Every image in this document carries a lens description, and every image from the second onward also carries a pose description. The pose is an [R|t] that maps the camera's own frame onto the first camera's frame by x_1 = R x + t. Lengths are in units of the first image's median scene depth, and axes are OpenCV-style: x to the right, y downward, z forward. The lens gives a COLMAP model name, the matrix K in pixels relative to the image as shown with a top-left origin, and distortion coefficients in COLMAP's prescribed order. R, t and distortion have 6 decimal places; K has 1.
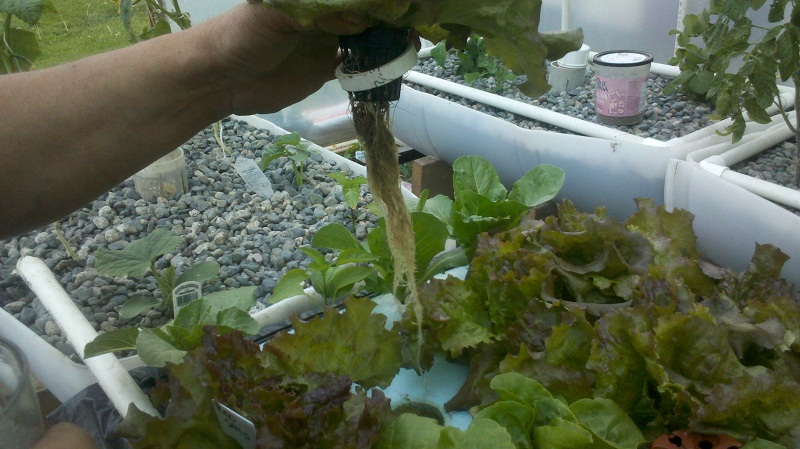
lens RADIAL K [[740.7, 0, 398.2], [0, 740.7, 226.3], [0, 0, 1]] dist [0.083689, -0.001838]
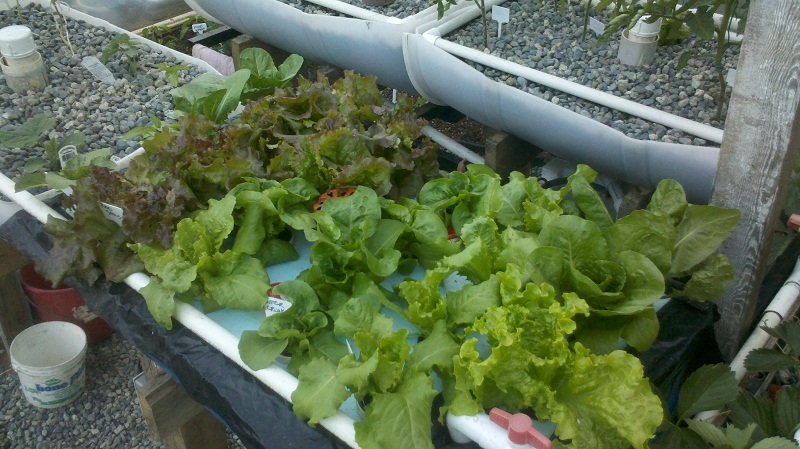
lens RADIAL K [[737.4, 0, 399.0], [0, 737.4, 217.3], [0, 0, 1]] dist [0.041562, -0.010557]
pose [[0.979744, -0.113960, 0.164668, 0.097076], [0.082559, 0.979014, 0.186322, -0.010289], [-0.182445, -0.168953, 0.968591, -0.500814]]
